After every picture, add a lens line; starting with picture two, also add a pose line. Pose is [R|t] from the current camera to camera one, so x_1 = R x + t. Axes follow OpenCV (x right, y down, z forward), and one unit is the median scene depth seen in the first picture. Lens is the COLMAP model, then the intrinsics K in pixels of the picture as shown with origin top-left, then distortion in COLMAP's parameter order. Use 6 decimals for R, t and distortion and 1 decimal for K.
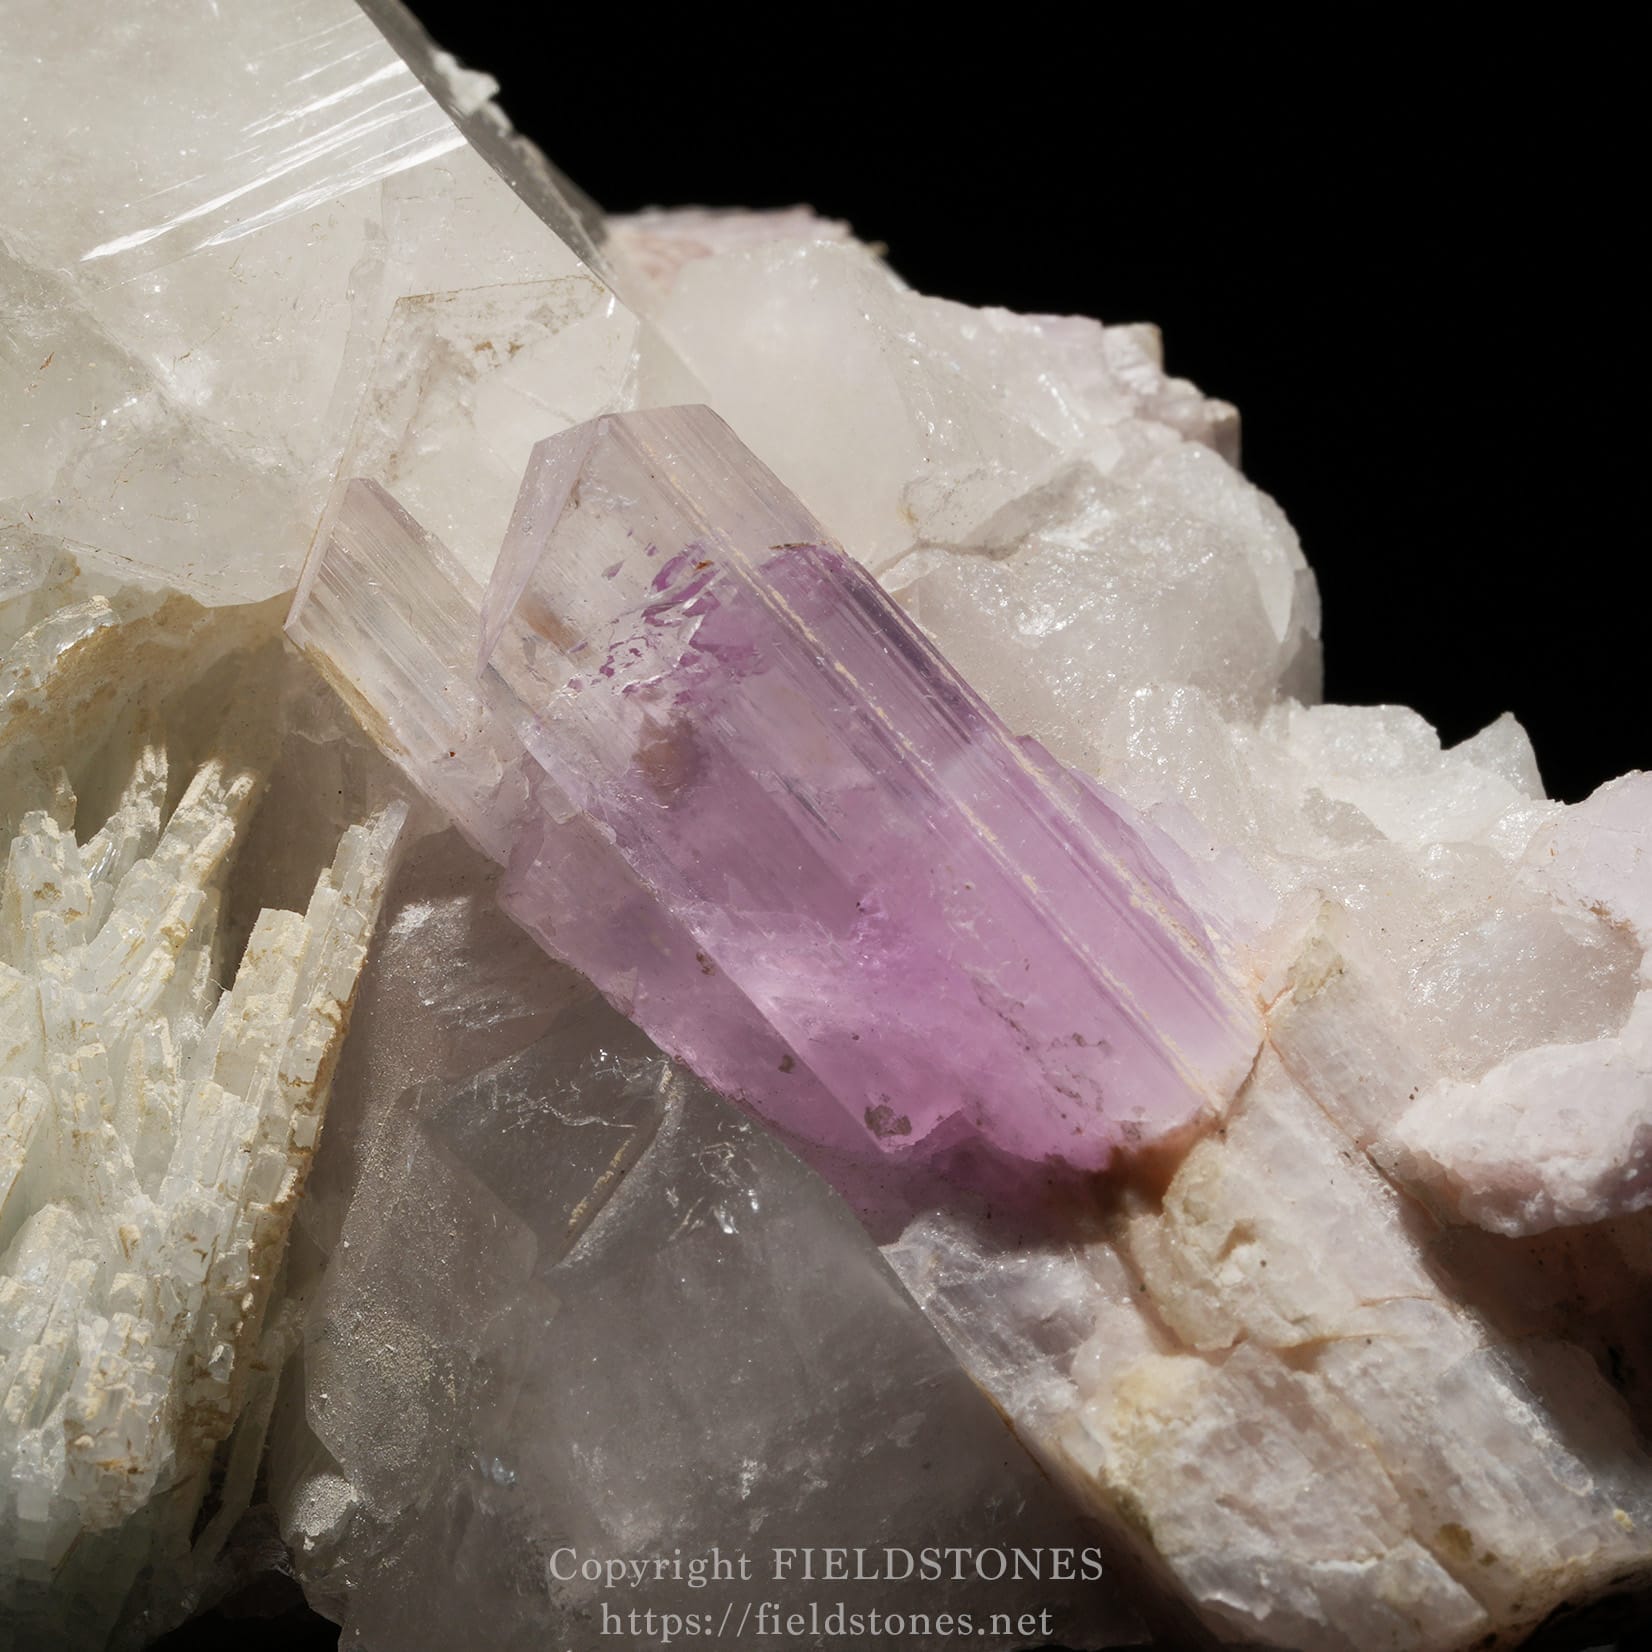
lens RADIAL K [[11342.4, 0, 502.2], [0, 11342.4, 824.7], [0, 0, 1]] dist [-0.123592, -1.641711]
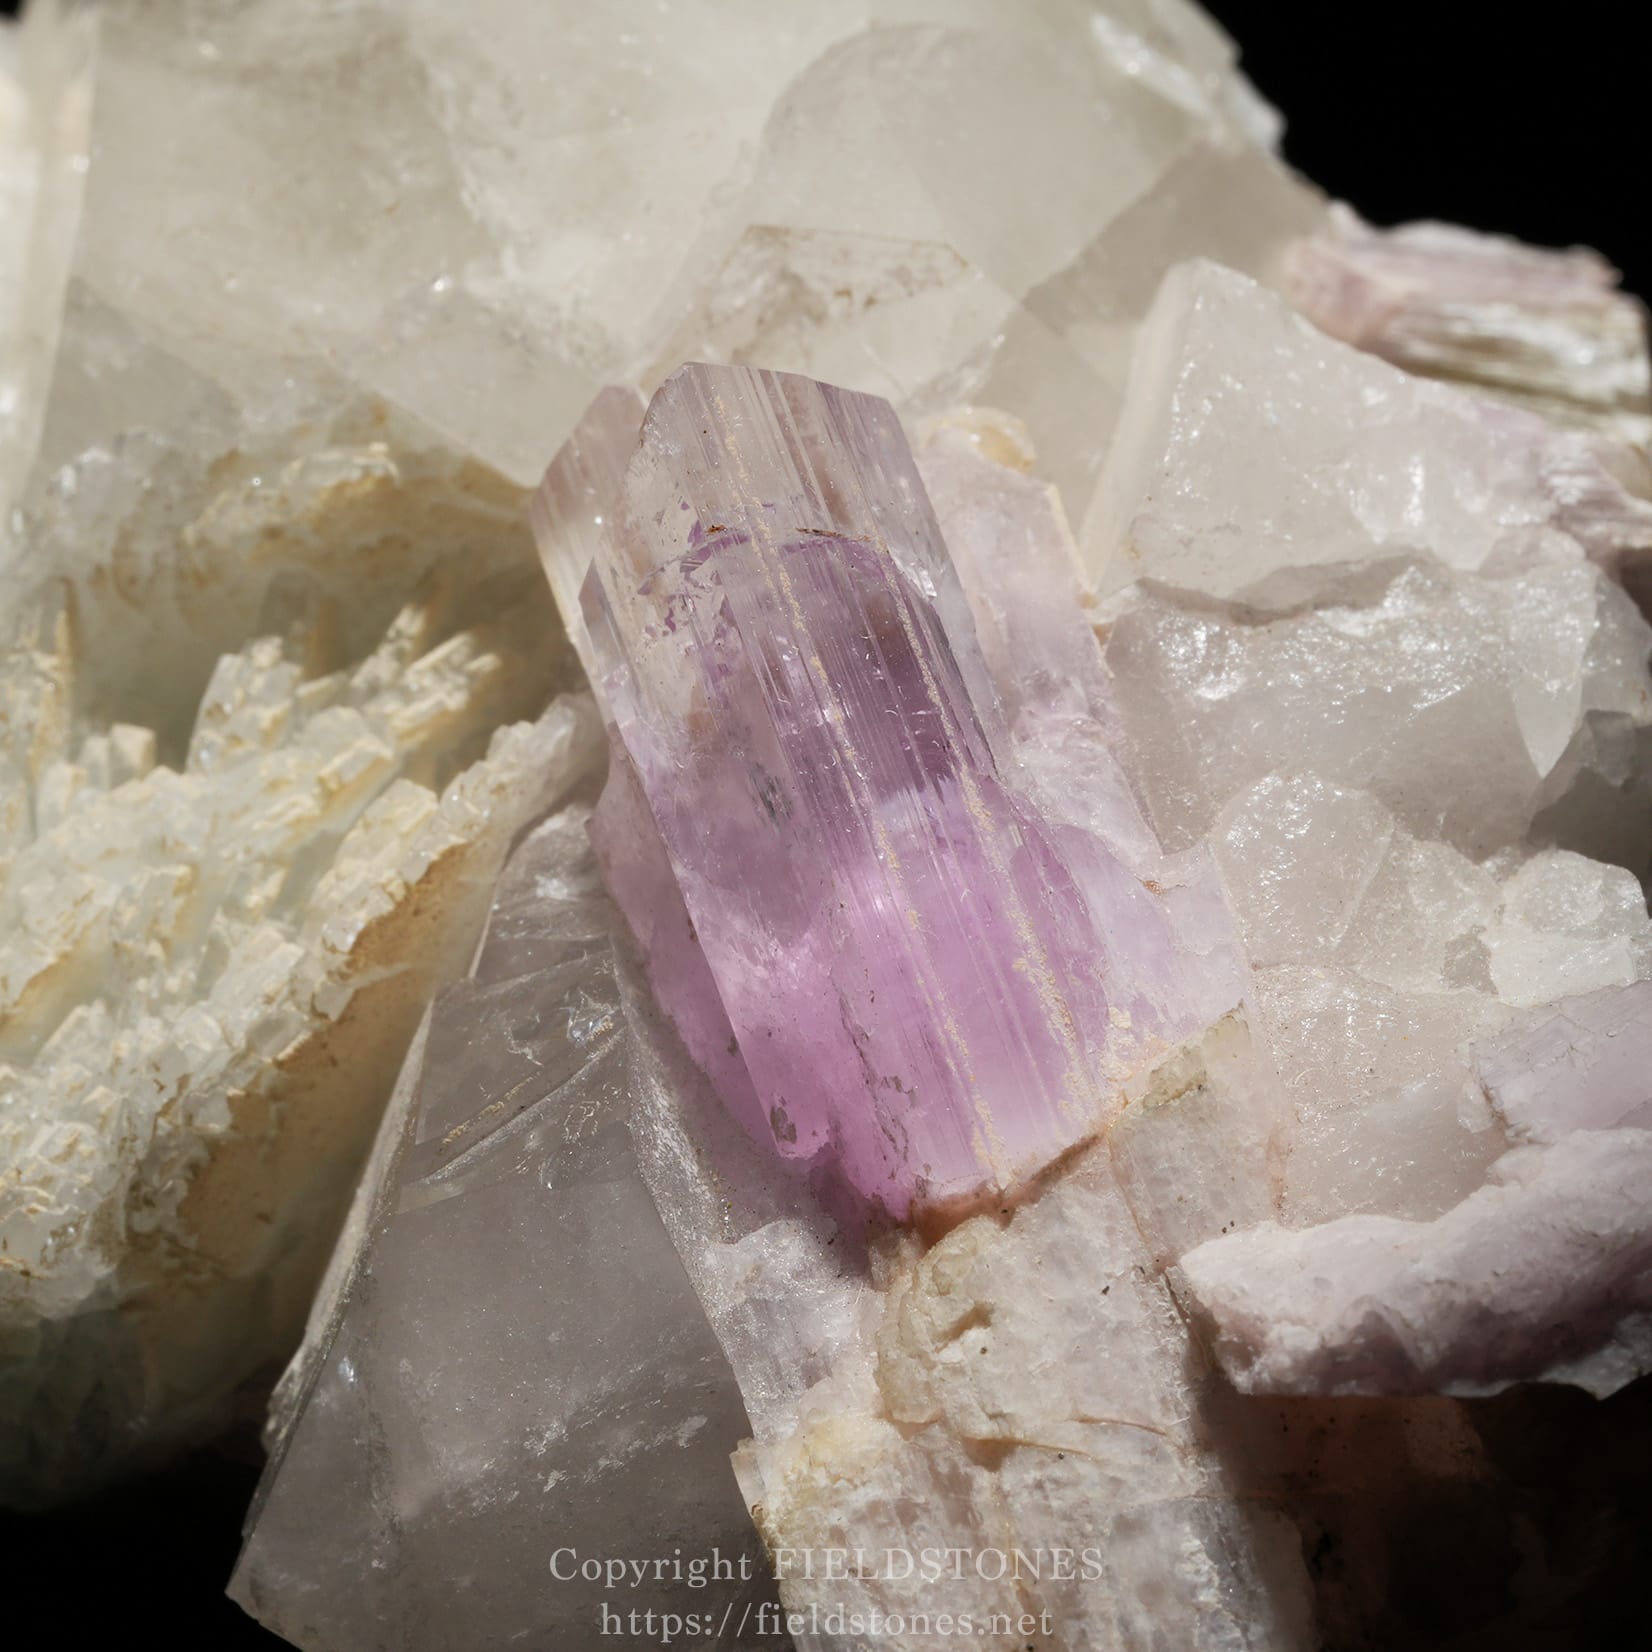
lens RADIAL K [[11342.4, 0, 502.2], [0, 11342.4, 824.7], [0, 0, 1]] dist [-0.123592, -1.641711]
pose [[0.841439, 0.231436, -0.488281, 0.493305], [-0.224450, 0.971689, 0.073775, -0.066983], [0.491531, 0.047517, 0.869563, 0.133483]]
